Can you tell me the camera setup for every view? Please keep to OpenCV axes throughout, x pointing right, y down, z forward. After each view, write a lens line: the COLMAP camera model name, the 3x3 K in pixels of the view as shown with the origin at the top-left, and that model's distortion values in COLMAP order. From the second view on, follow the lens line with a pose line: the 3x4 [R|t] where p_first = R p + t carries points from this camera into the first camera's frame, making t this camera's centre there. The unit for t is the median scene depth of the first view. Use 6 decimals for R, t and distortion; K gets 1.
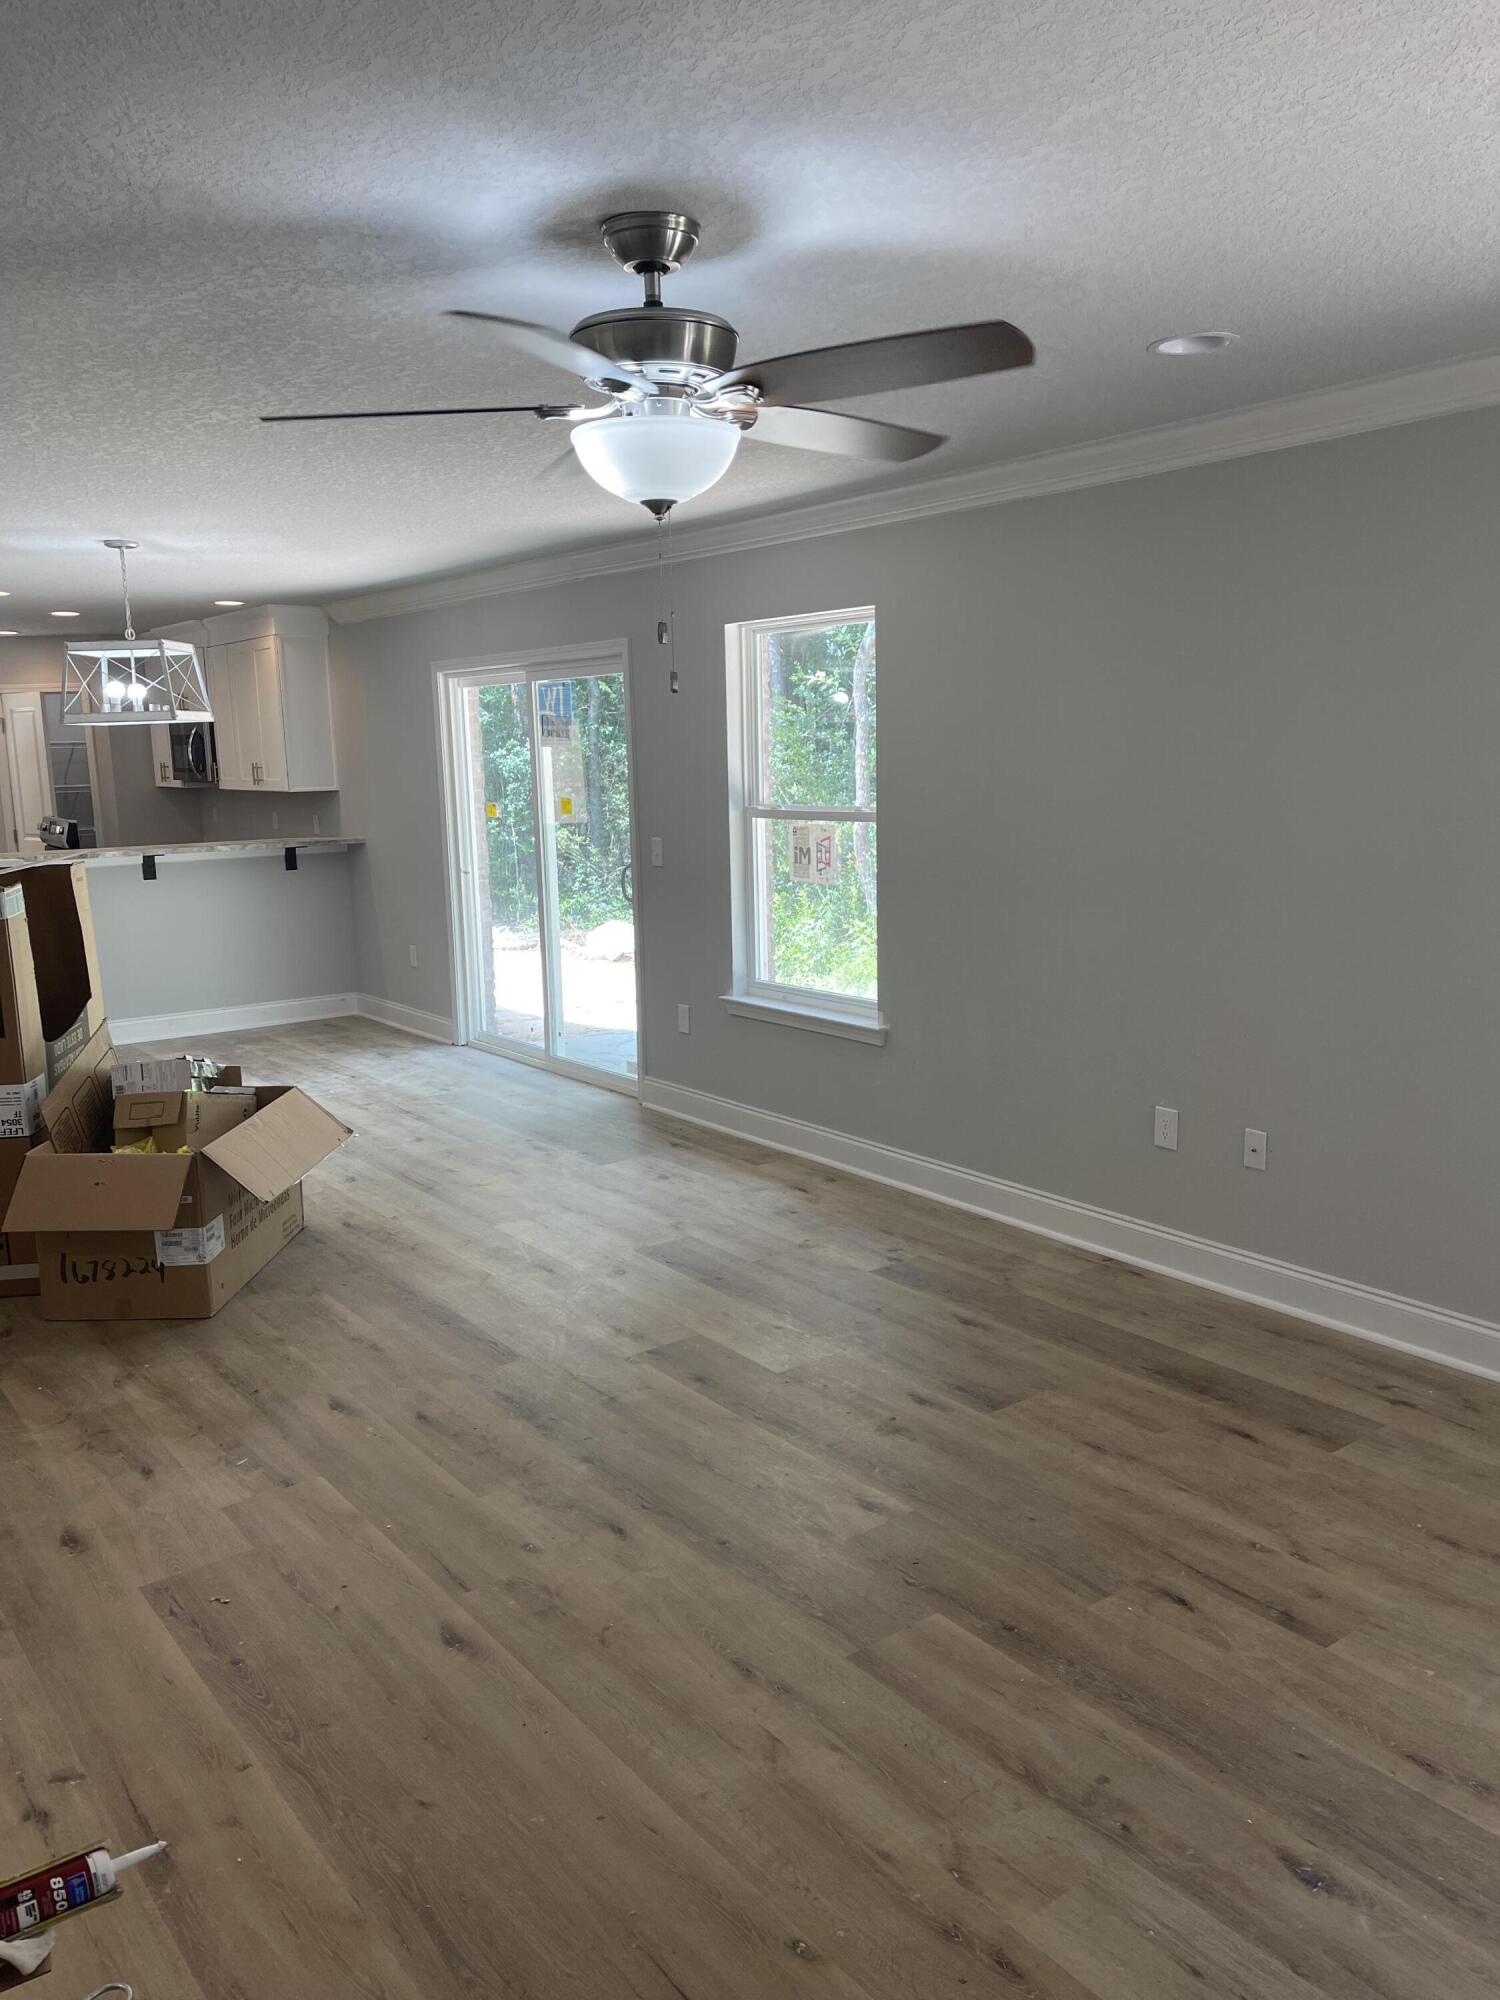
lens RADIAL K [[1494.1, 0, 750.0], [0, 1494.1, 1000.0], [0, 0, 1]] dist [0.065506, -0.075057]
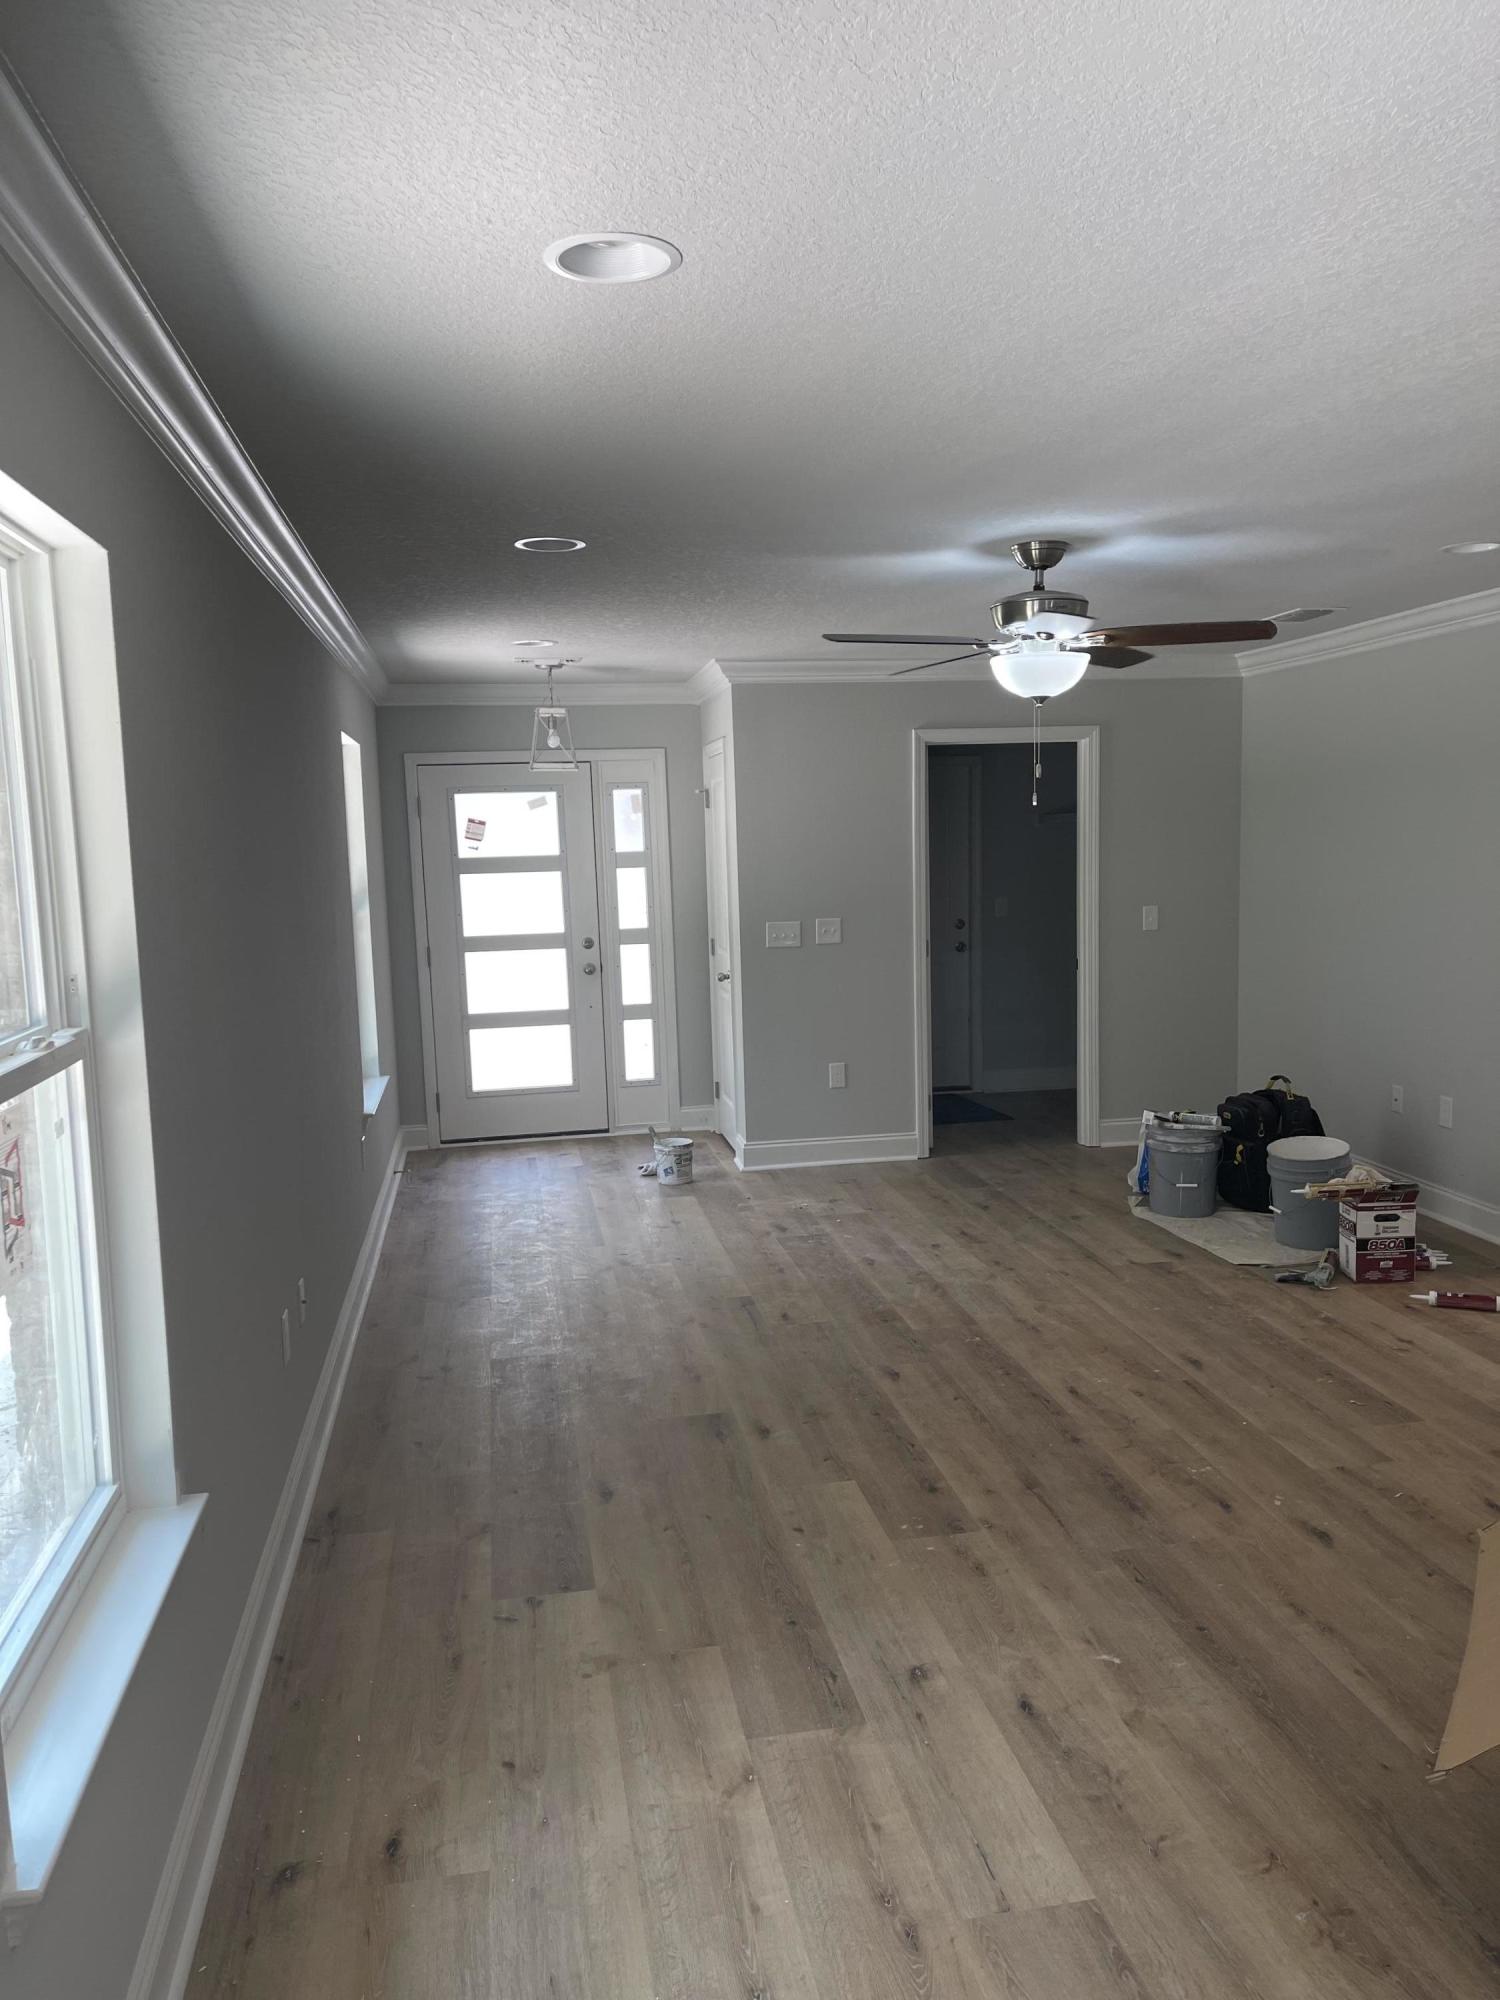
lens RADIAL K [[1494.1, 0, 750.0], [0, 1494.1, 1000.0], [0, 0, 1]] dist [0.065506, -0.075057]
pose [[-0.883250, -0.009372, 0.468808, -0.364974], [0.120607, 0.961621, 0.246451, -0.292785], [-0.453126, 0.274220, -0.848222, 1.709991]]
